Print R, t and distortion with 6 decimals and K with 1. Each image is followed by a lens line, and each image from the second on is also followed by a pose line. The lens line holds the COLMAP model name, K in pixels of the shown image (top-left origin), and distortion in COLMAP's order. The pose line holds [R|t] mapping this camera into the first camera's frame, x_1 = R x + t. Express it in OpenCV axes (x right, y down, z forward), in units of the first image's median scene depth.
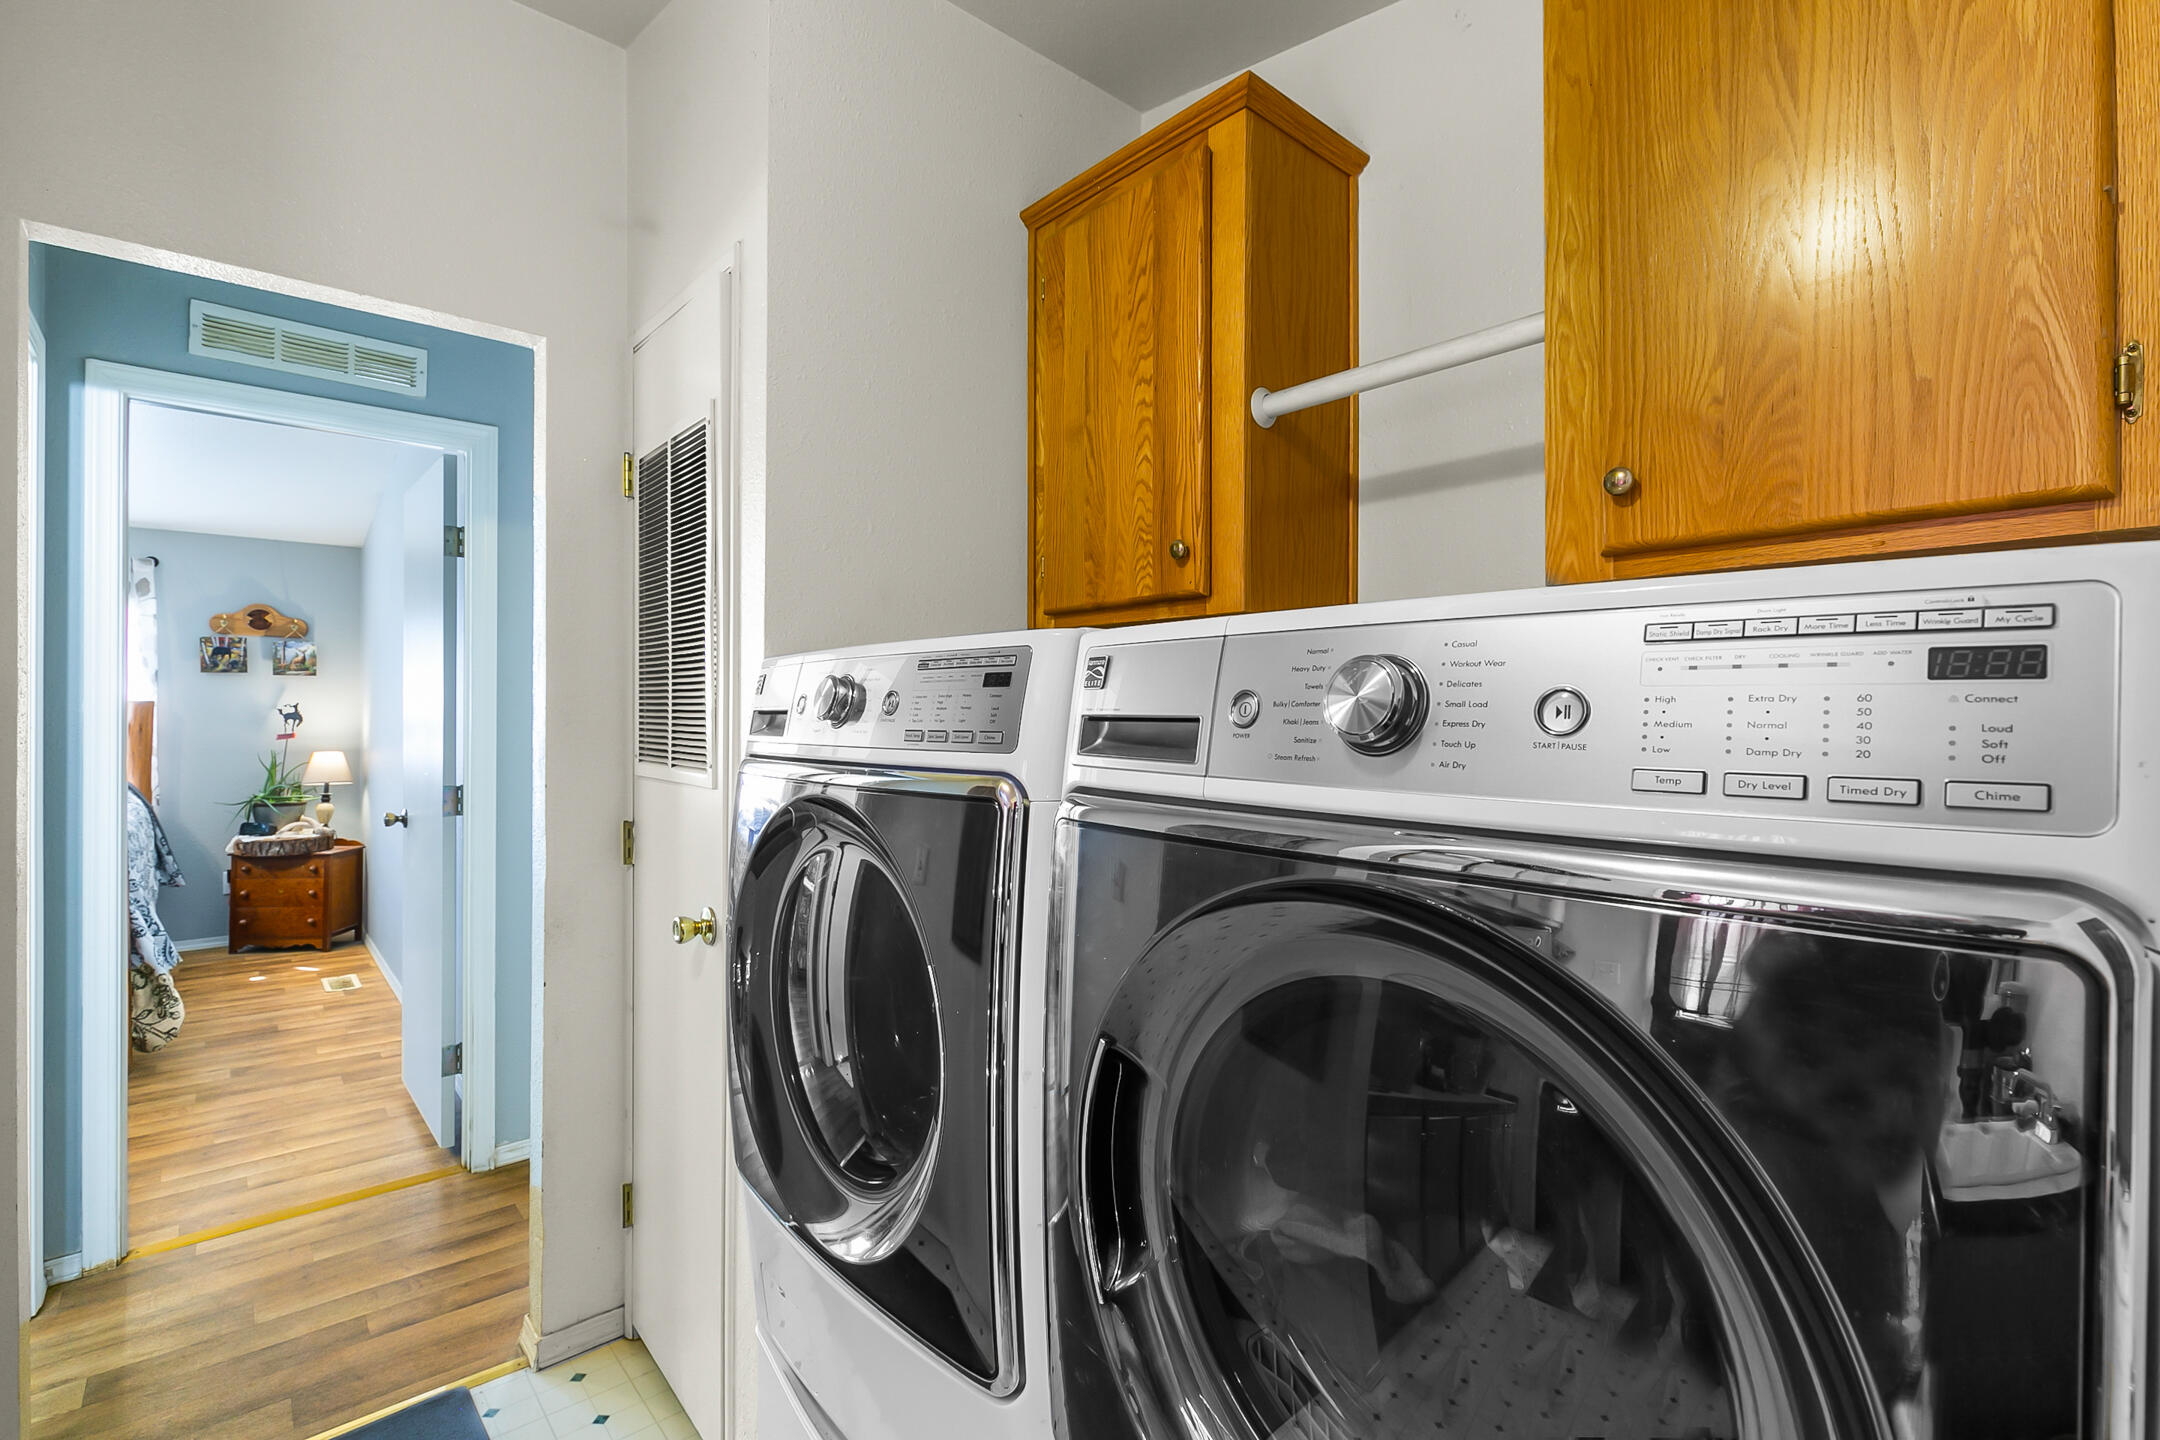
lens RADIAL K [[1004.4, 0, 1080.0], [0, 1004.4, 720.0], [0, 0, 1]] dist [-0.001277, -0.000138]
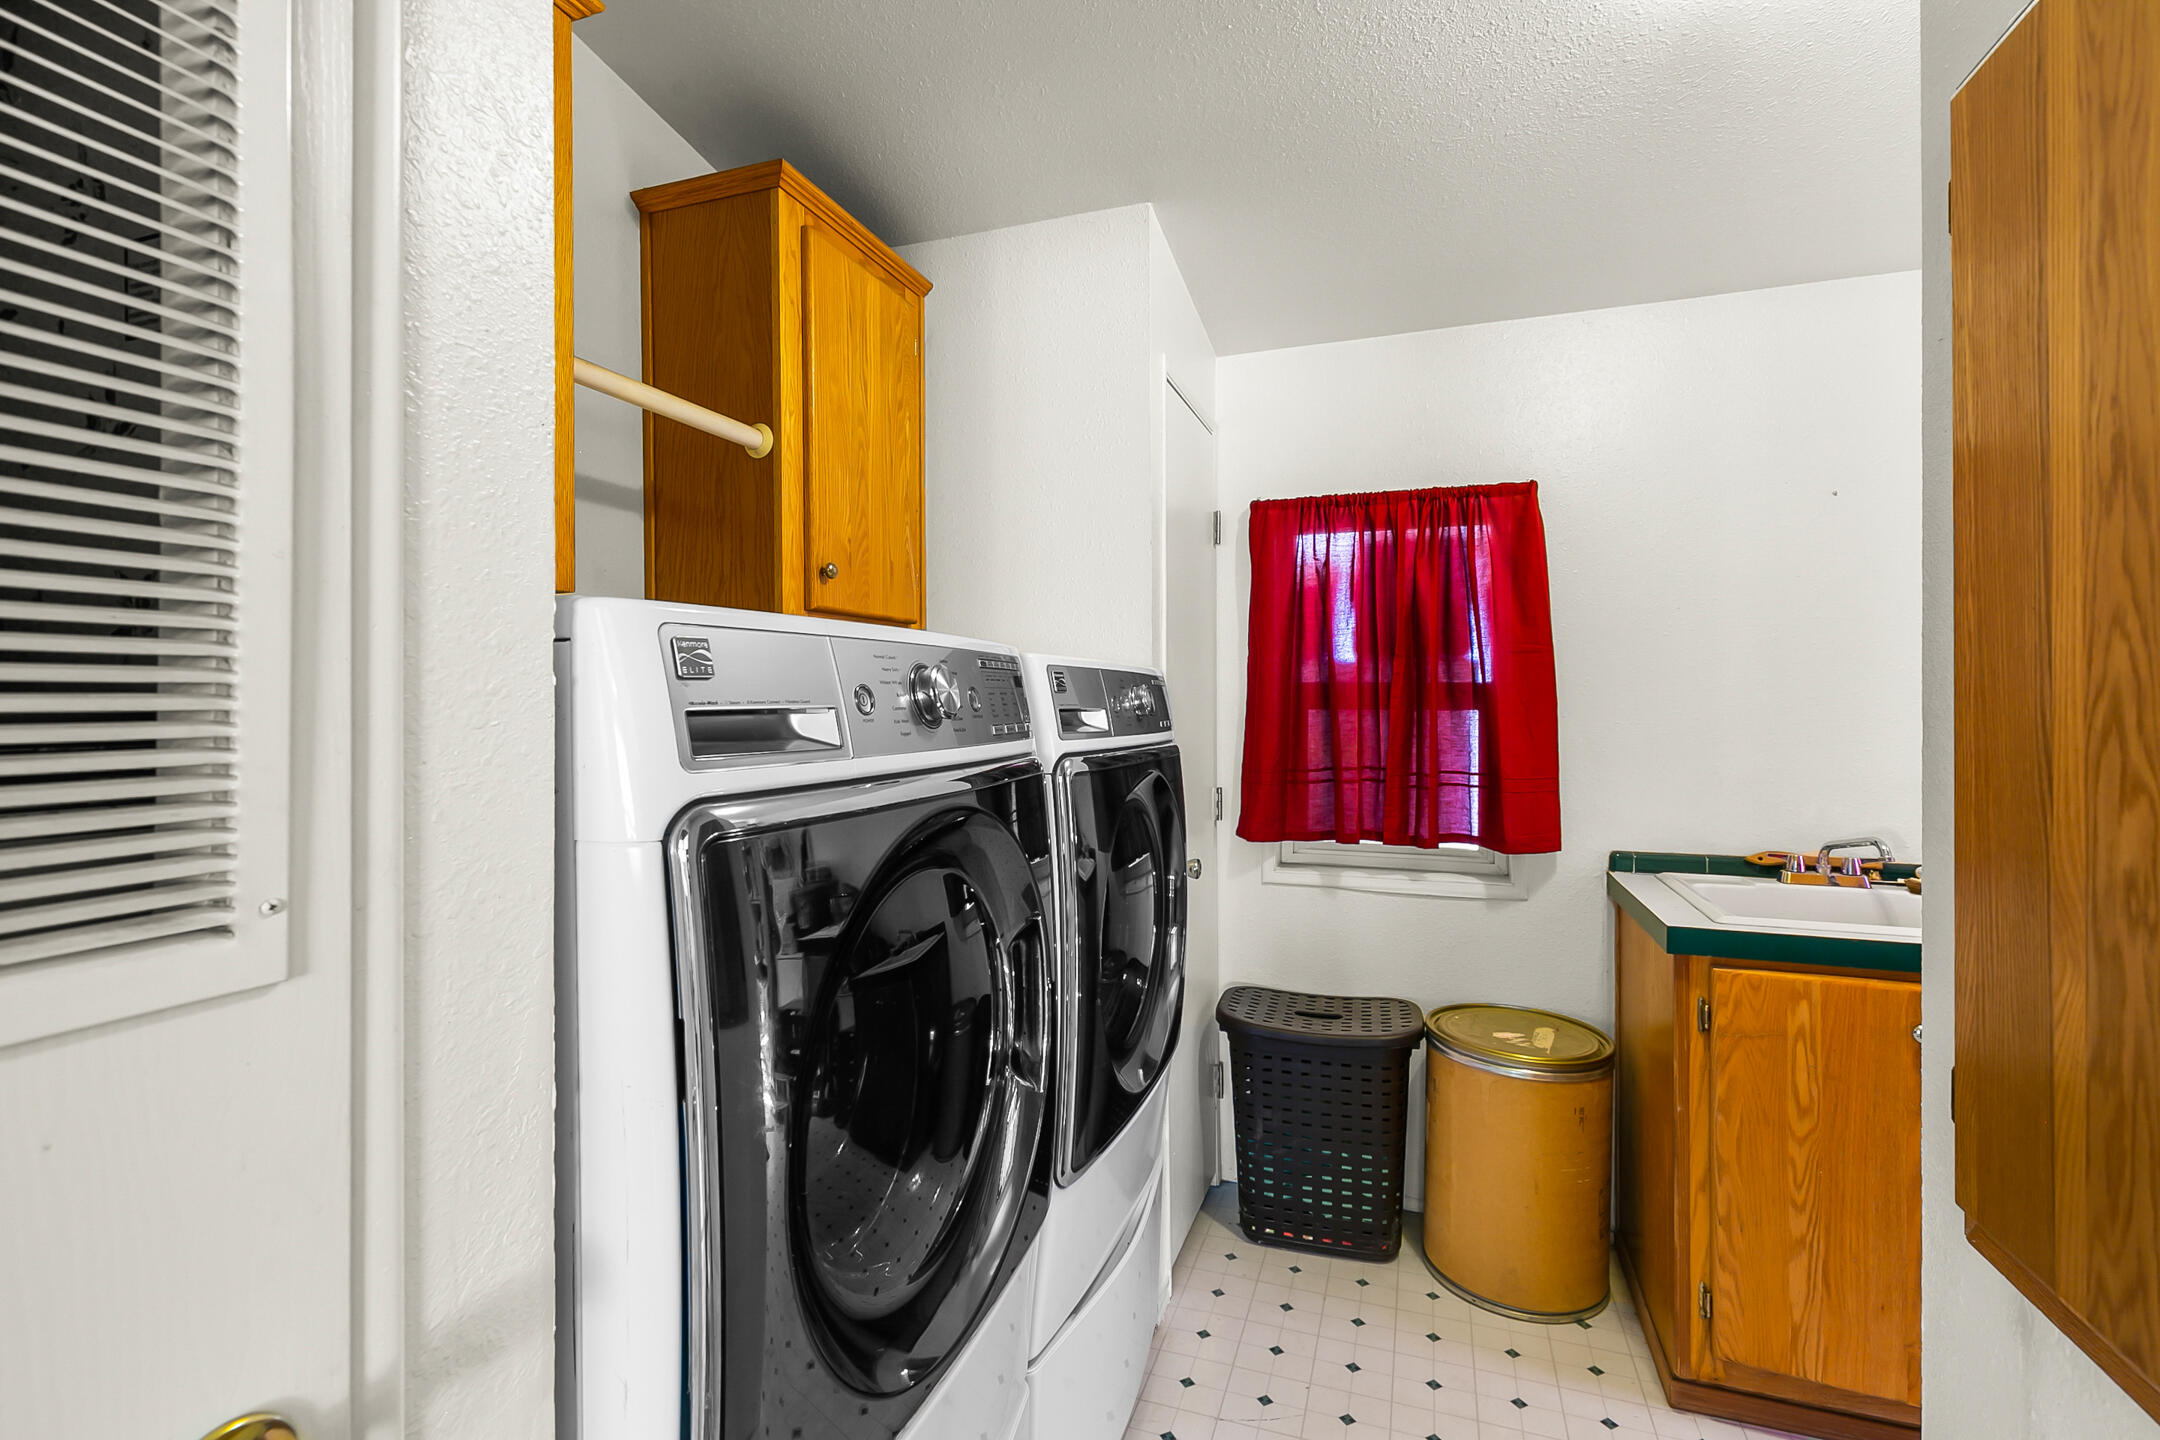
lens RADIAL K [[1004.4, 0, 1080.0], [0, 1004.4, 720.0], [0, 0, 1]] dist [-0.001277, -0.000138]
pose [[-0.480639, -0.018754, 0.876718, -0.924918], [0.001842, 0.999747, 0.022396, -0.015261], [-0.876916, 0.012379, -0.480483, 1.138931]]
